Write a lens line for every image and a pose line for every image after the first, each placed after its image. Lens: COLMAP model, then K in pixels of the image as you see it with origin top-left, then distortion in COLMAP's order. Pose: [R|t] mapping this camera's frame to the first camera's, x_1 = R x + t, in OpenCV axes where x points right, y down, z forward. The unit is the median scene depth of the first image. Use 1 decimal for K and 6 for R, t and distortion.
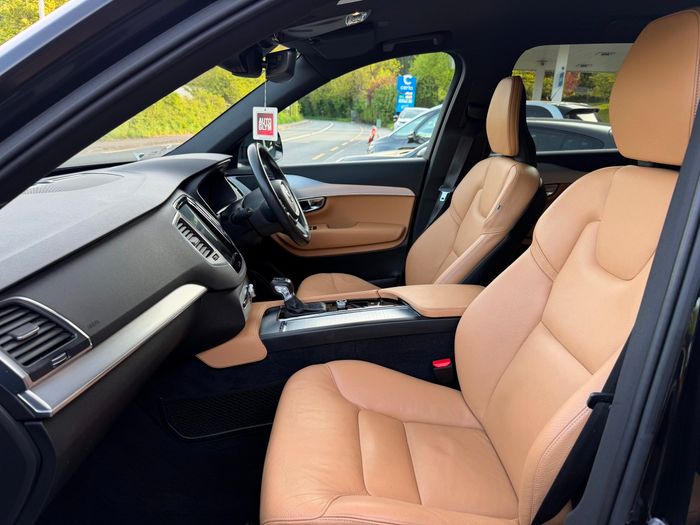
lens RADIAL K [[485.2, 0, 349.7], [0, 485.2, 262.7], [0, 0, 1]] dist [-0.032517, -0.007974]
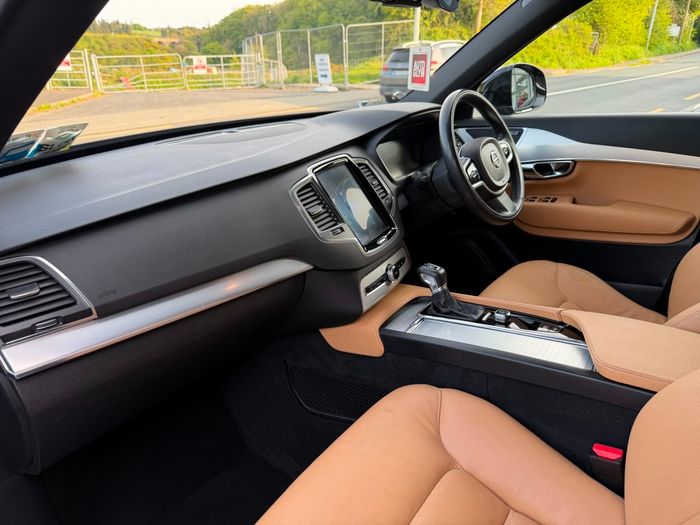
lens RADIAL K [[485.2, 0, 343.3], [0, 485.2, 262.3], [0, 0, 1]] dist [-0.032517, -0.007974]
pose [[0.767806, 0.206219, -0.606588, 0.251927], [-0.130506, 0.977273, 0.167047, -0.095797], [0.627250, -0.049097, 0.777269, 0.305788]]
